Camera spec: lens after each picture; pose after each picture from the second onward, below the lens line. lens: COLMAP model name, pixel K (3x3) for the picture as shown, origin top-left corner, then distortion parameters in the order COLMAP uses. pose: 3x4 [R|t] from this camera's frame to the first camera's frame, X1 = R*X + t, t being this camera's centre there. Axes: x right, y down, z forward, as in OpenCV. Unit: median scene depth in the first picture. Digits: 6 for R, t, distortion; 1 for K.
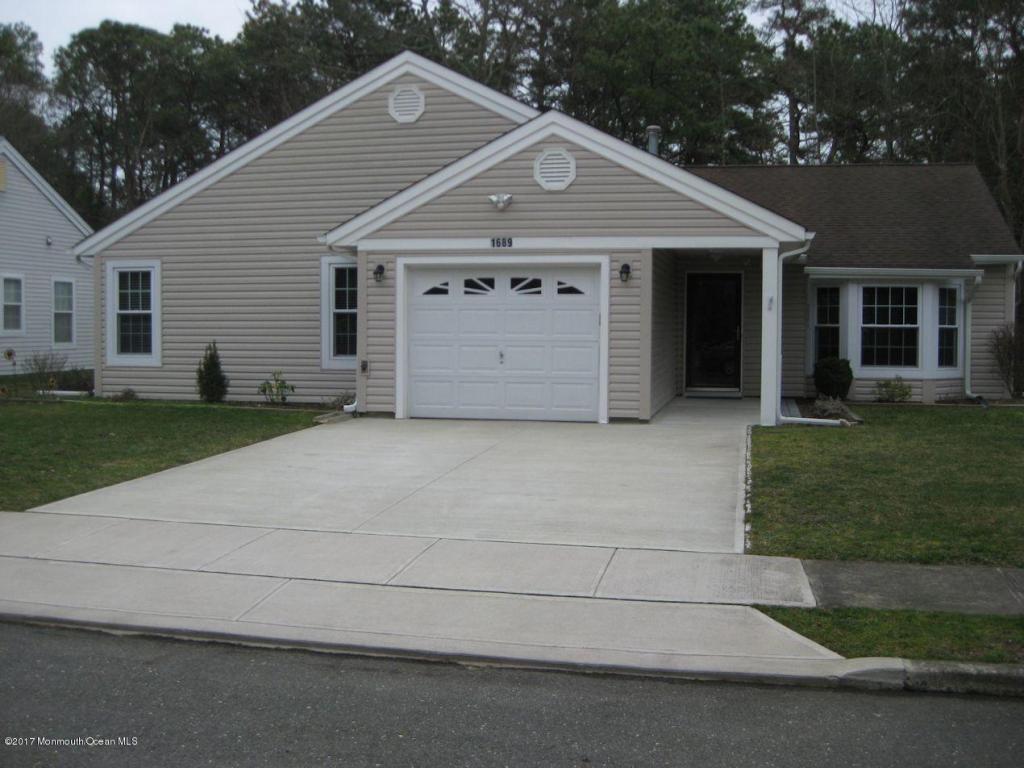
lens RADIAL K [[1116.2, 0, 510.7], [0, 1116.2, 382.7], [0, 0, 1]] dist [-0.144907, 0.000000]
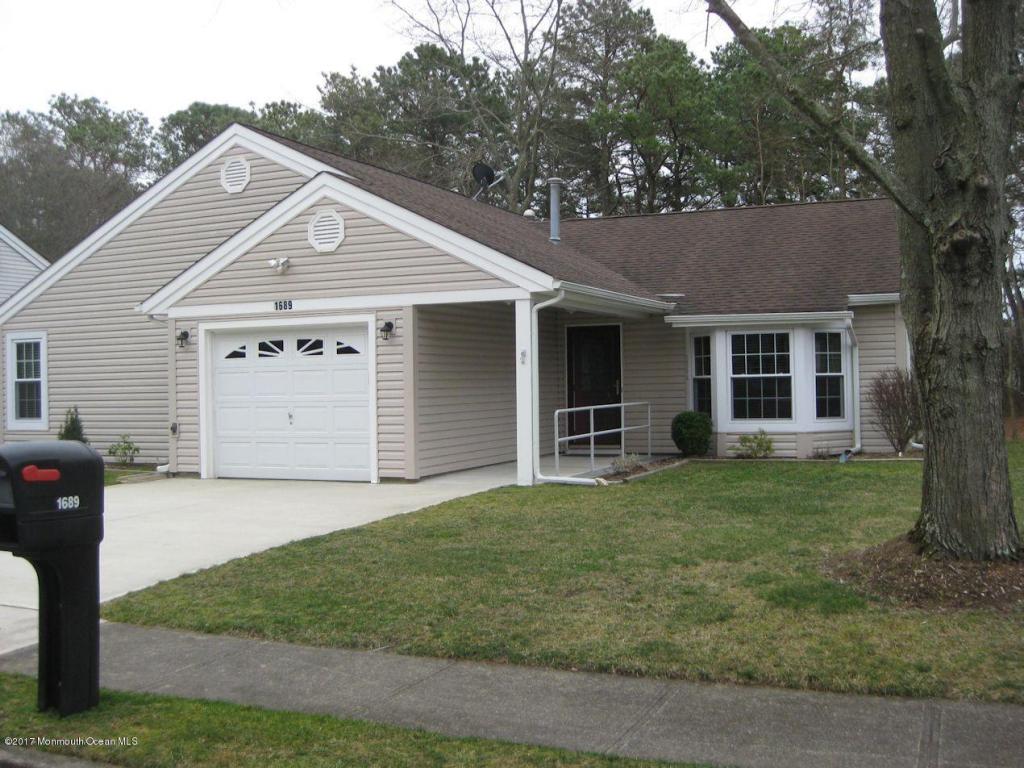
lens RADIAL K [[1116.2, 0, 508.6], [0, 1116.2, 382.6], [0, 0, 1]] dist [-0.144907, 0.000000]
pose [[0.980701, -0.023264, -0.194126, 0.354820], [0.013164, 0.998499, -0.053157, 0.001137], [0.195072, 0.049576, 0.979535, 0.045738]]
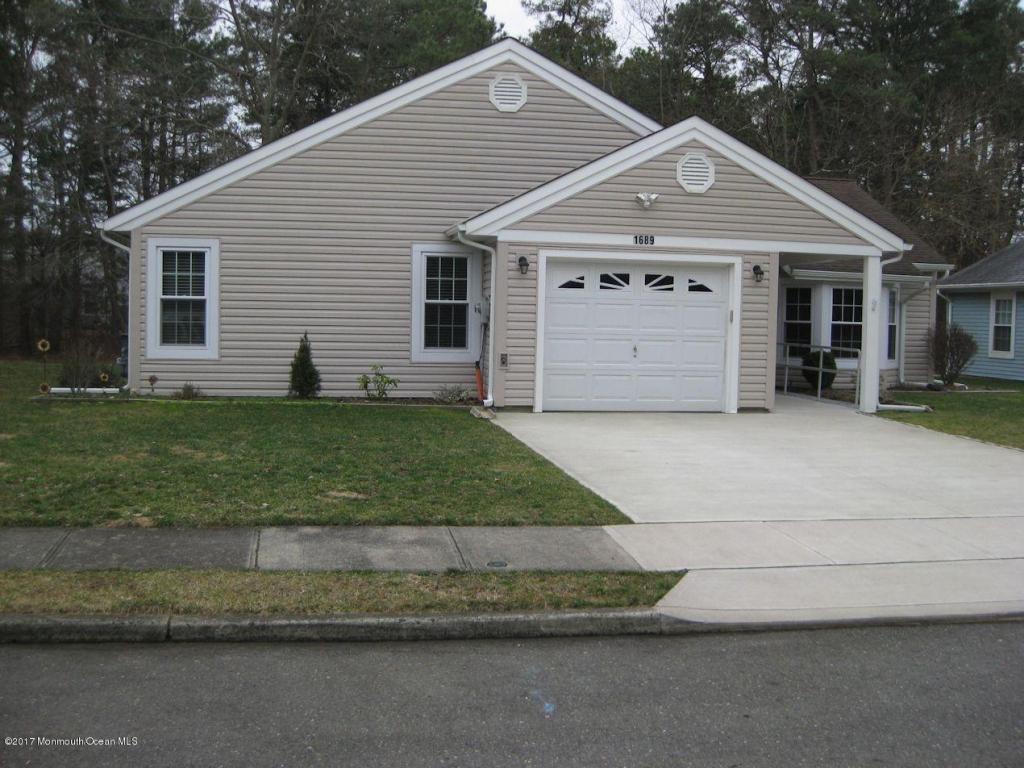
lens RADIAL K [[1116.2, 0, 516.7], [0, 1116.2, 384.7], [0, 0, 1]] dist [-0.144907, 0.000000]
pose [[0.922126, -0.009526, 0.386771, -0.470910], [0.004066, 0.999880, 0.014934, -0.006961], [-0.386867, -0.012199, 0.922055, 0.086147]]
